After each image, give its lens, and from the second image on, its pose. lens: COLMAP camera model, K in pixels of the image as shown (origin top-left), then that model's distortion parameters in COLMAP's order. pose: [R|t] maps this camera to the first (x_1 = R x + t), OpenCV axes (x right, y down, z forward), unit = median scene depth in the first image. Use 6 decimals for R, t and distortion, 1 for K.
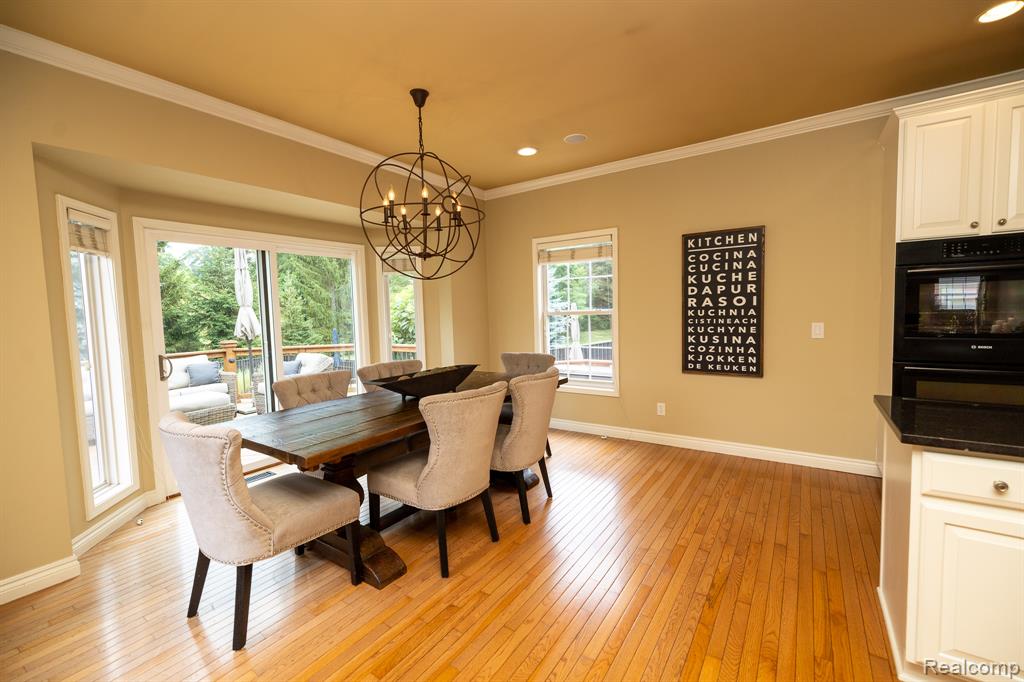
lens RADIAL K [[428.6, 0, 516.3], [0, 428.6, 335.6], [0, 0, 1]] dist [-0.000482, 0.000312]
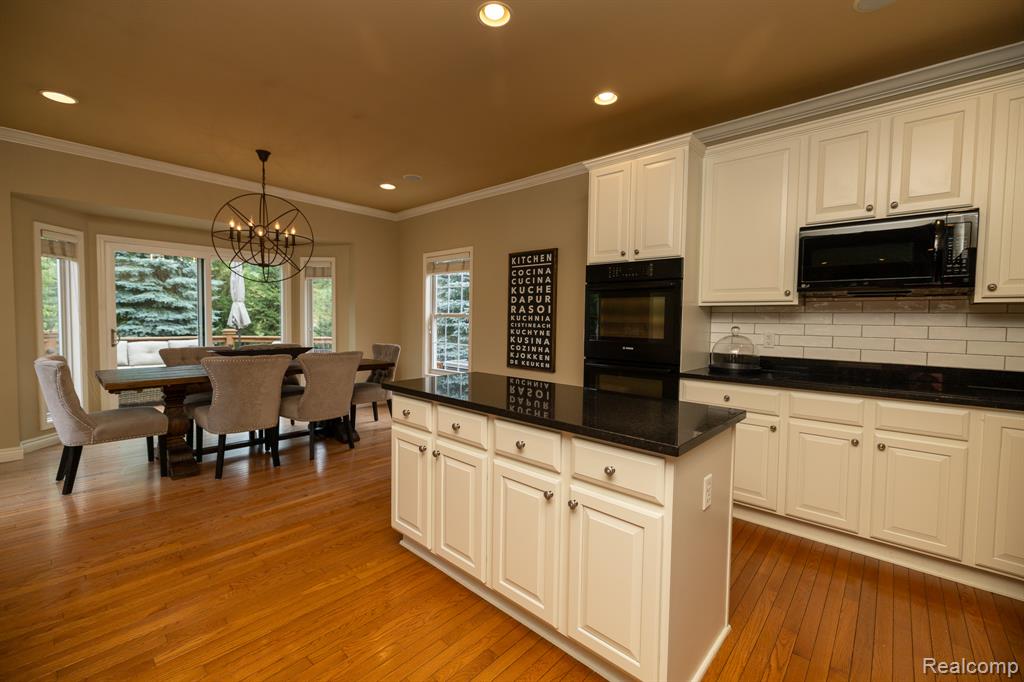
lens RADIAL K [[428.6, 0, 515.2], [0, 428.6, 337.8], [0, 0, 1]] dist [-0.000482, 0.000312]
pose [[0.989259, 0.048892, -0.137753, 0.609849], [-0.051025, 0.998625, -0.011992, 0.018358], [0.136978, 0.018892, 0.990394, -0.209939]]
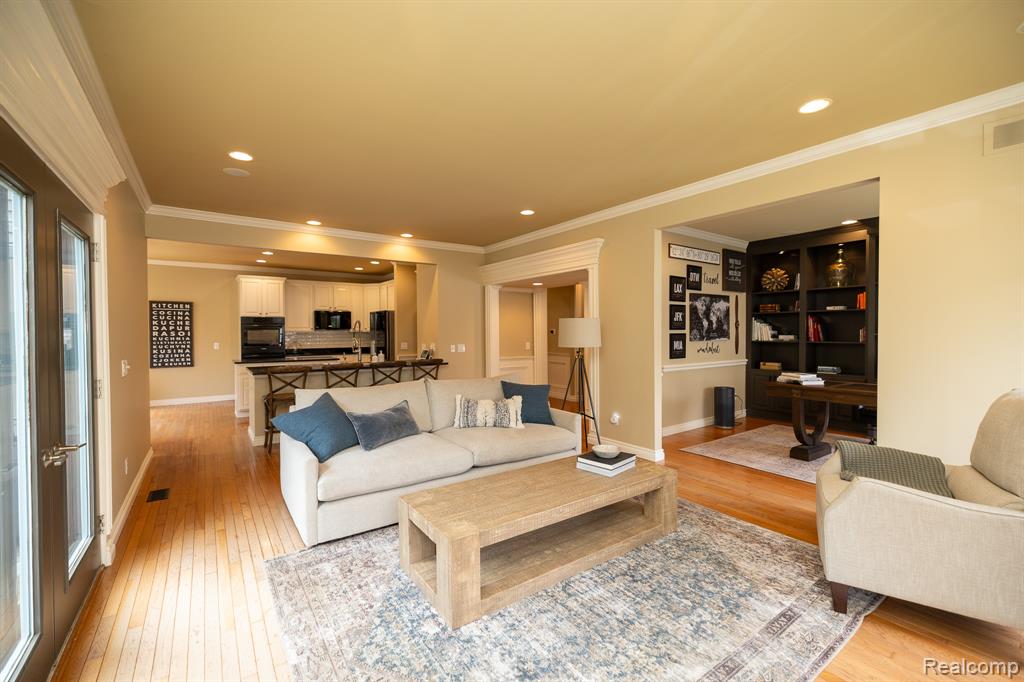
lens RADIAL K [[428.6, 0, 520.5], [0, 428.6, 338.1], [0, 0, 1]] dist [-0.000482, 0.000312]
pose [[0.345705, 0.012202, 0.938264, -0.955652], [0.052529, 0.998096, -0.032335, 0.106569], [-0.936872, 0.060465, 0.344406, -1.412497]]
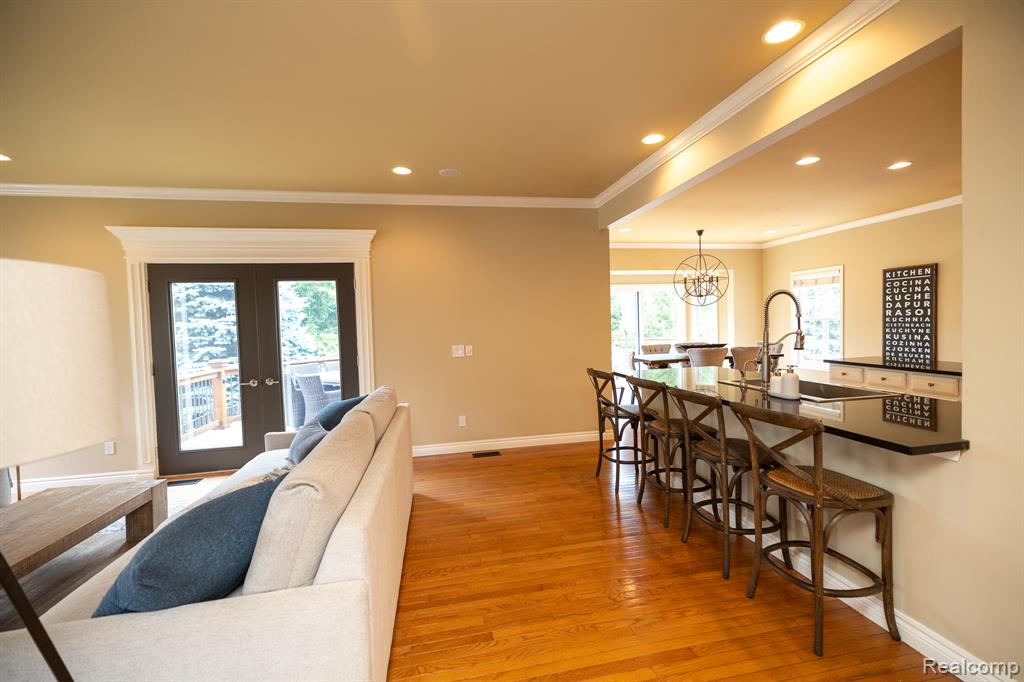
lens RADIAL K [[428.6, 0, 514.0], [0, 428.6, 337.6], [0, 0, 1]] dist [-0.000482, 0.000312]
pose [[0.703895, 0.031805, -0.709592, 0.581151], [-0.031725, 0.999408, 0.013325, 0.035731], [0.709596, 0.013132, 0.704487, -1.095207]]
